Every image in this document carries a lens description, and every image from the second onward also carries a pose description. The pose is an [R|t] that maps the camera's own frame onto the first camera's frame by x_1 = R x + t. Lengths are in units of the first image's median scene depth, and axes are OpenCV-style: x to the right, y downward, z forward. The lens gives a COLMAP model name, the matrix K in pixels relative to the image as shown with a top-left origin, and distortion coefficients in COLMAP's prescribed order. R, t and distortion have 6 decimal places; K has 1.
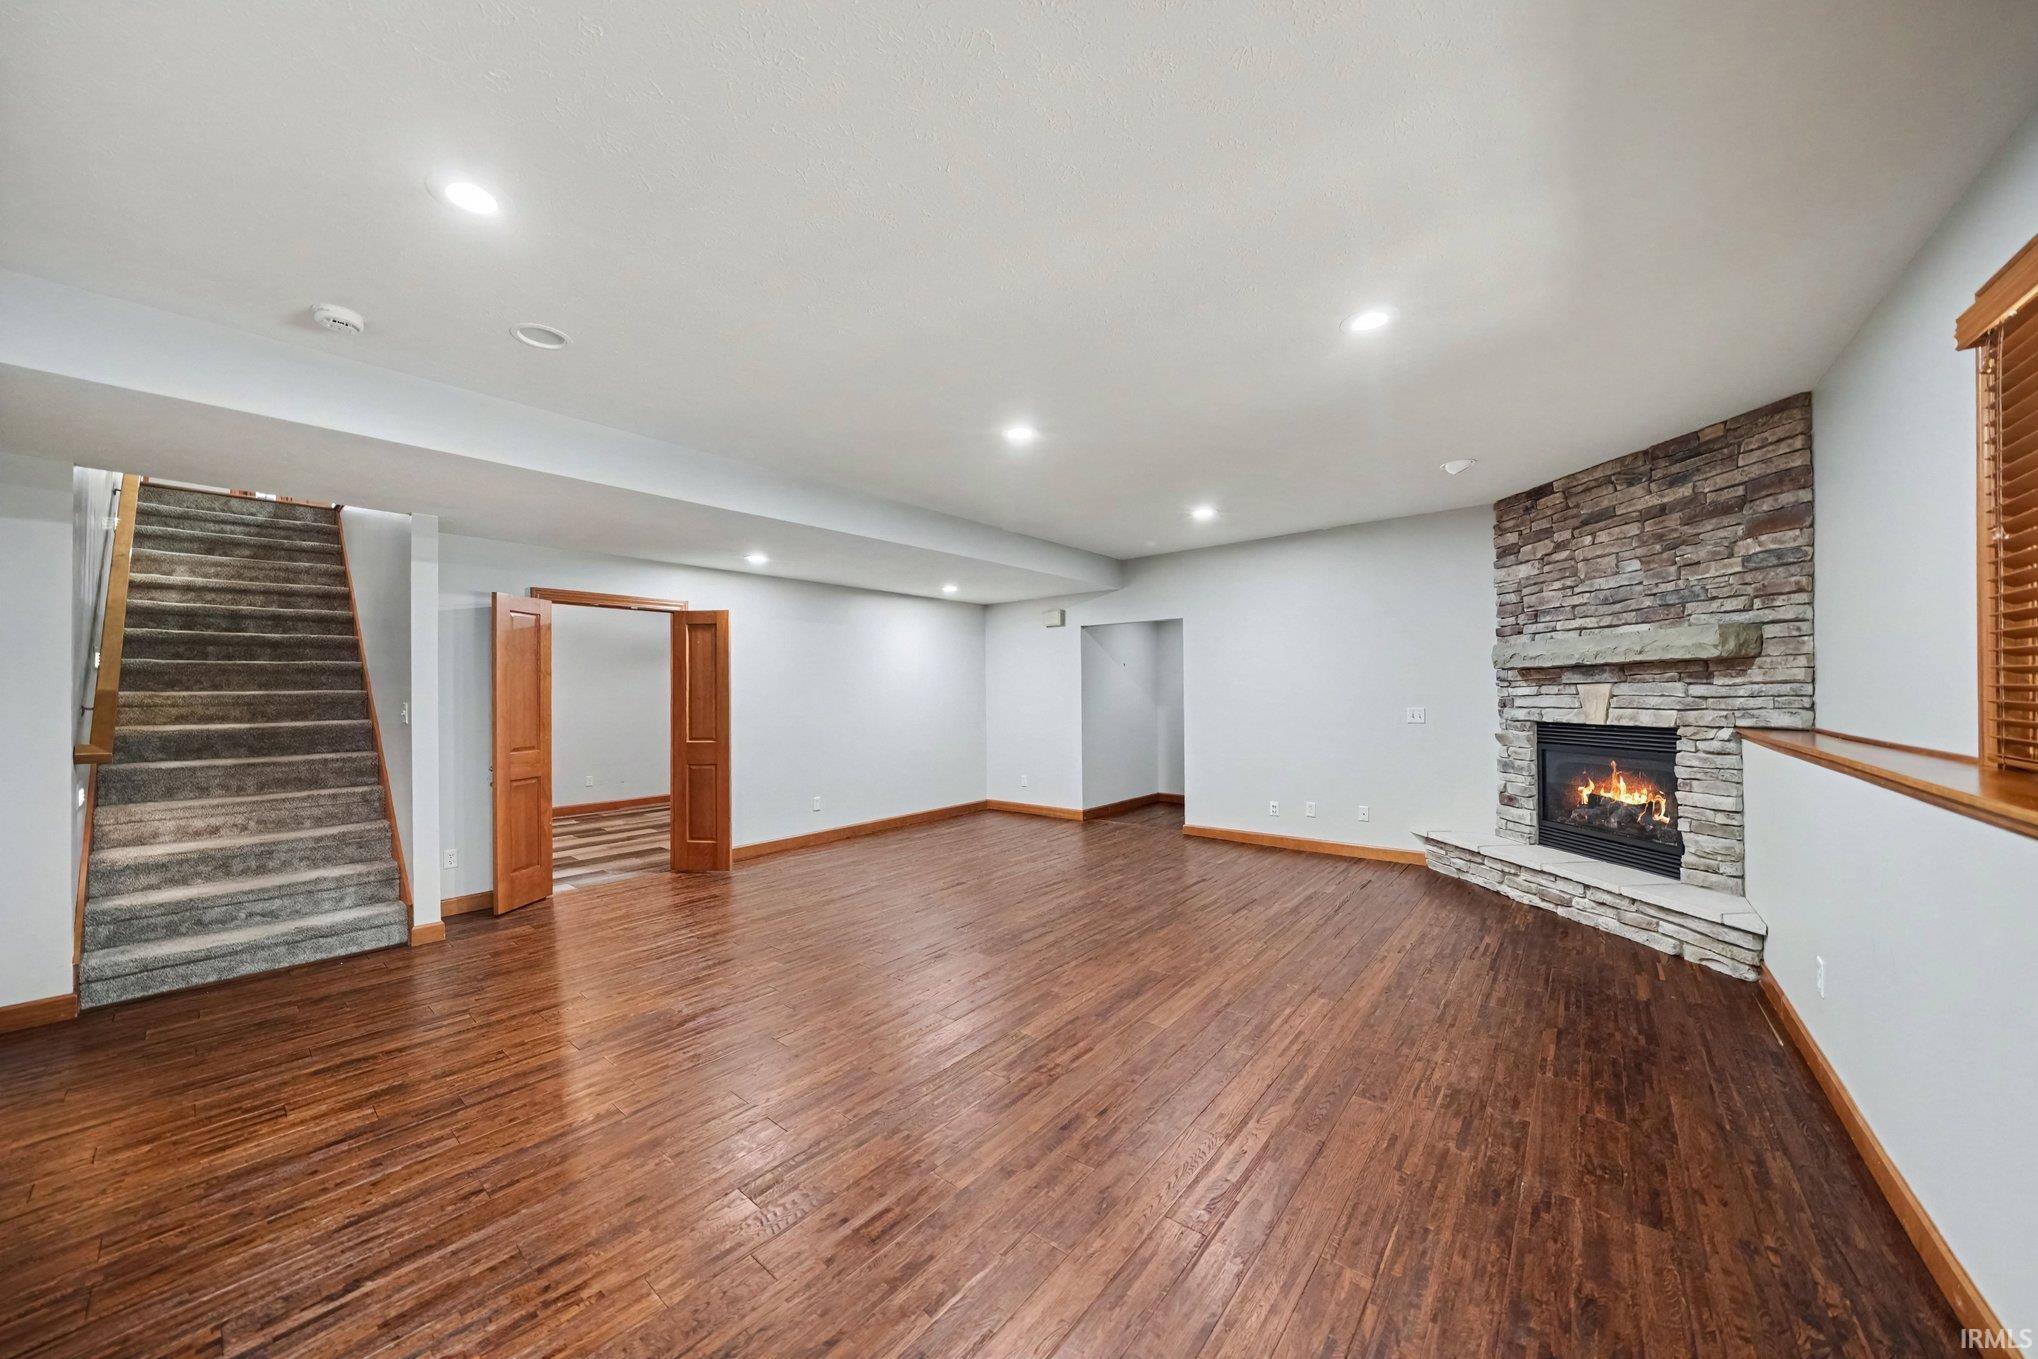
lens RADIAL K [[718.2, 0, 1019.0], [0, 718.2, 679.5], [0, 0, 1]] dist [-0.018710, 0.000140]
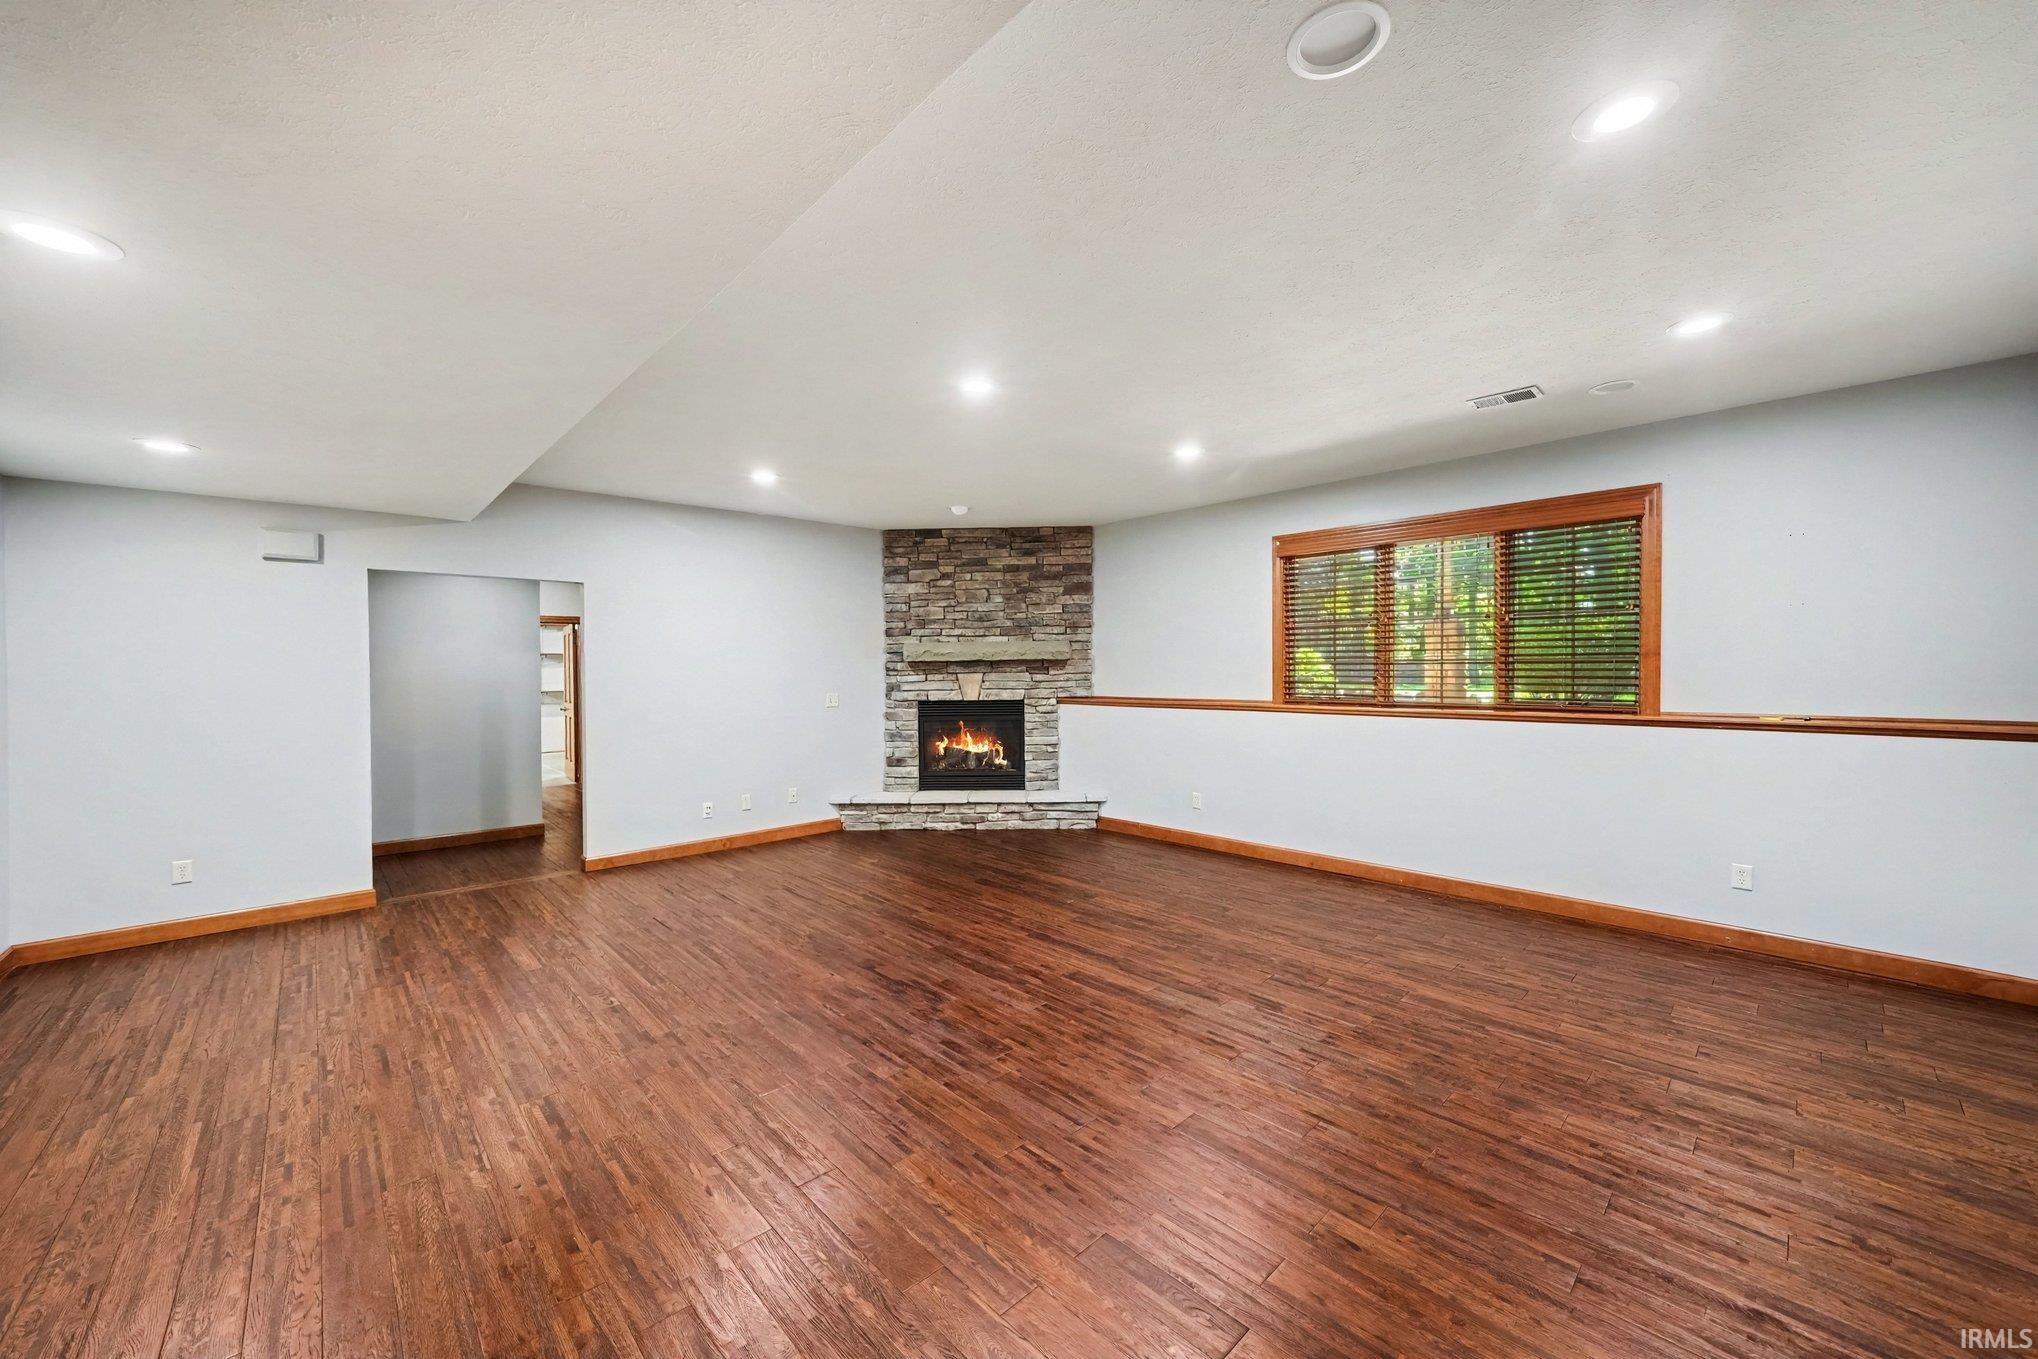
lens RADIAL K [[769.8, 0, 1019.0], [0, 769.8, 679.5], [0, 0, 1]] dist [-0.002545, -0.000193]
pose [[0.111878, -0.006335, 0.993702, -0.811599], [-0.011503, 0.999904, 0.007670, 0.005661], [-0.993655, -0.012289, 0.111795, 0.730797]]
